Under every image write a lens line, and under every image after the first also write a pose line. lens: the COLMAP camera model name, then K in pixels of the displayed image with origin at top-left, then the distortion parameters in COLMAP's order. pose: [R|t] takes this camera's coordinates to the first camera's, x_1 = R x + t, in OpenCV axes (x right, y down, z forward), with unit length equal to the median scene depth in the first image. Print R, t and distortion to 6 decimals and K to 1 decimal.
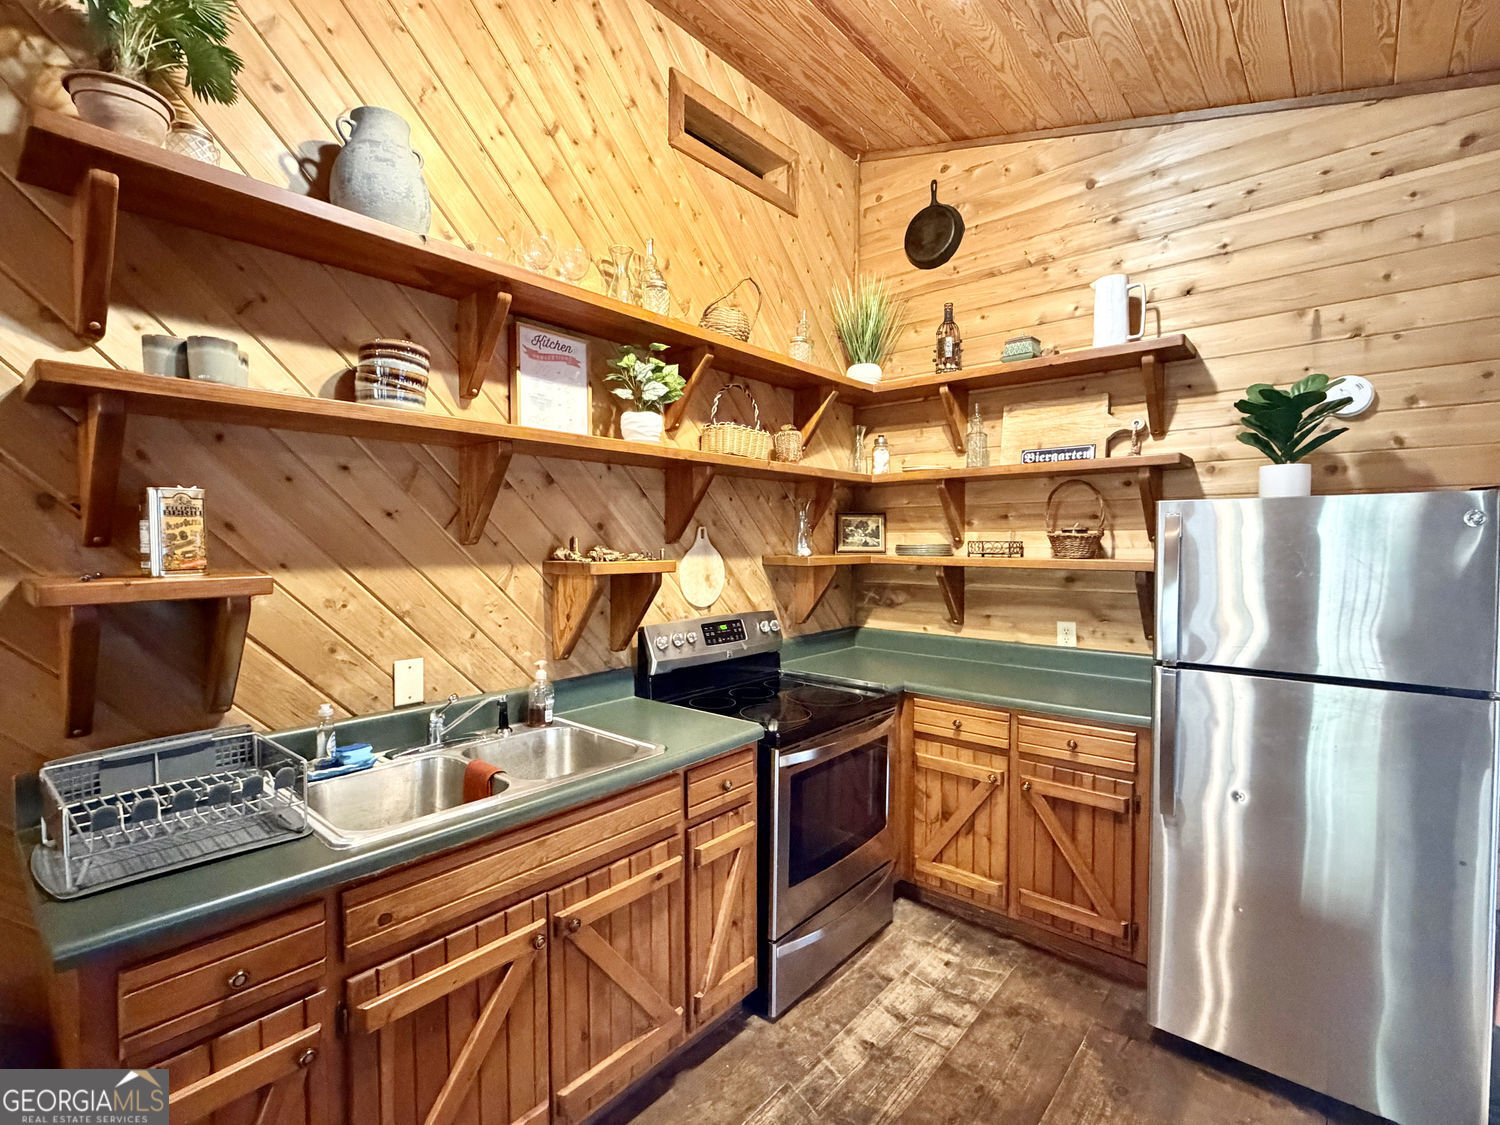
lens RADIAL K [[694.8, 0, 756.4], [0, 694.8, 562.8], [0, 0, 1]] dist [-0.000241, 0.000184]
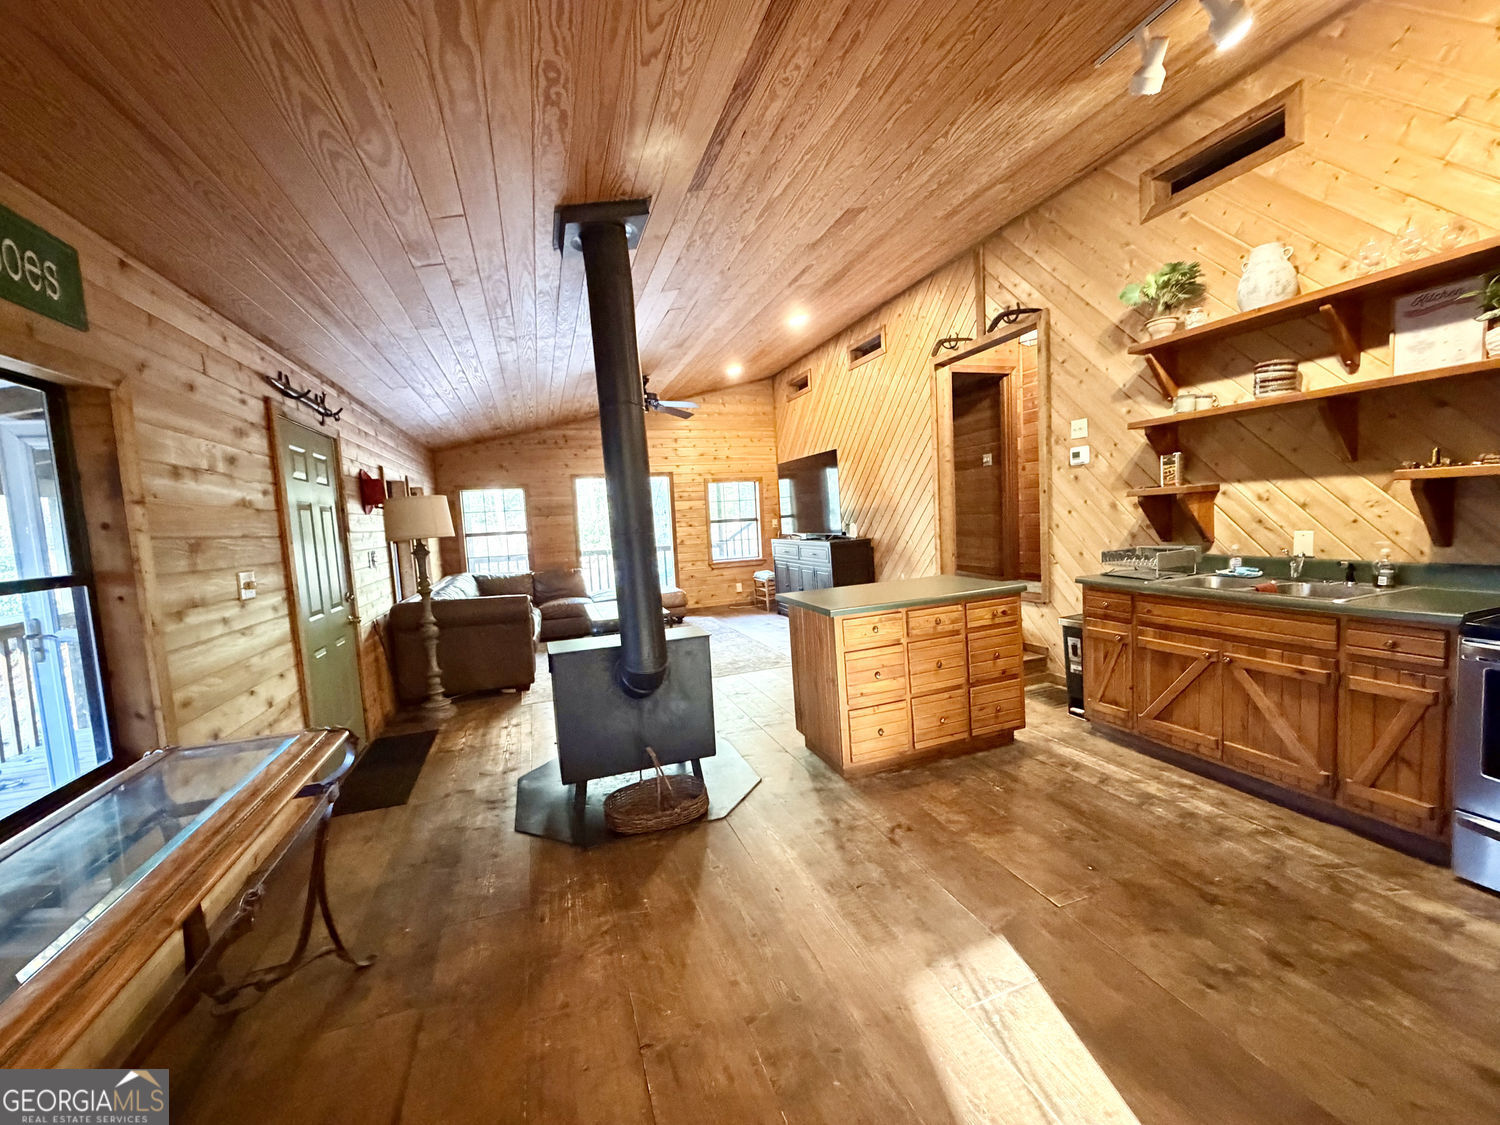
lens RADIAL K [[597.0, 0, 754.6], [0, 597.0, 559.9], [0, 0, 1]] dist [0.001085, 0.000119]
pose [[-0.501131, 0.093560, -0.860299, 1.543967], [0.022852, 0.995222, 0.094922, 0.037584], [0.865070, 0.027909, -0.500875, 0.563347]]
